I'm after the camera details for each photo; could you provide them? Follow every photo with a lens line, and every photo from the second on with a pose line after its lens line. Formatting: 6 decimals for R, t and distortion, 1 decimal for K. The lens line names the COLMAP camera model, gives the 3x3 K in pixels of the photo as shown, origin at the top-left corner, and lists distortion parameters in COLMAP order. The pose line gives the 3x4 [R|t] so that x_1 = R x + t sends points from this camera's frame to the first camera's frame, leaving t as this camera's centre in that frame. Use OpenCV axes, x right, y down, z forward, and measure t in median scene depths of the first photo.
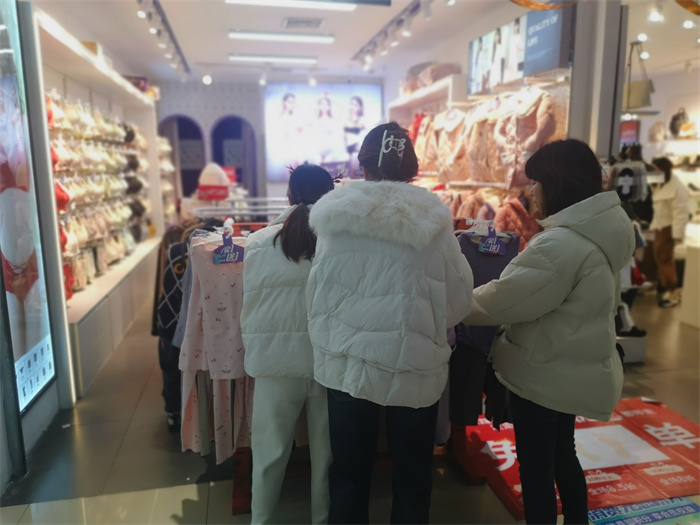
lens RADIAL K [[551.8, 0, 348.3], [0, 551.8, 258.5], [0, 0, 1]] dist [0.100628, -0.124632]
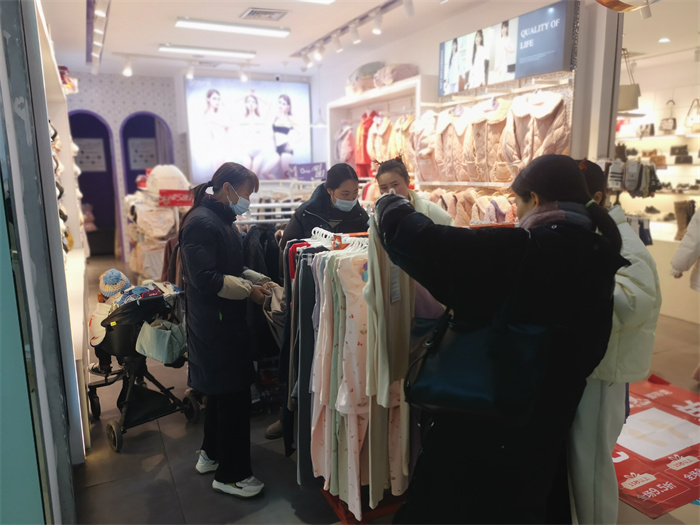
lens RADIAL K [[544.0, 0, 350.0], [0, 544.0, 262.5], [0, 0, 1]] dist [0.100379, -0.128847]
pose [[0.969364, -0.051670, 0.240132, -0.183553], [0.049470, 0.998660, 0.015184, -0.013992], [-0.240595, -0.002840, 0.970621, 0.069415]]
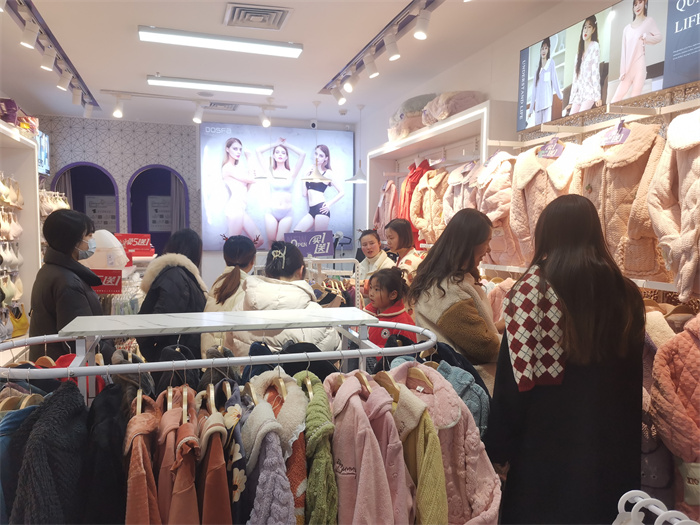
lens RADIAL K [[542.6, 0, 349.2], [0, 542.6, 259.1], [0, 0, 1]] dist [0.096081, -0.122570]
pose [[0.994640, 0.004525, 0.103297, -0.039117], [0.006367, 0.994465, -0.104874, -0.077249], [-0.103200, 0.104970, 0.989106, 0.389794]]
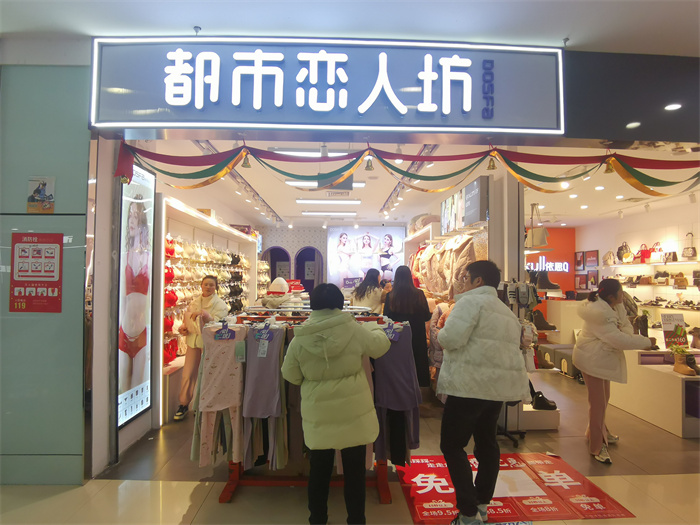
lens RADIAL K [[394.6, 0, 352.6], [0, 394.6, 261.6], [0, 0, 1]] dist [-0.006211, -0.045895]
pose [[0.987653, 0.004624, -0.156588, 0.136150], [-0.036668, 0.978620, -0.202380, 0.002633], [0.152304, 0.205623, 0.966707, -0.055736]]
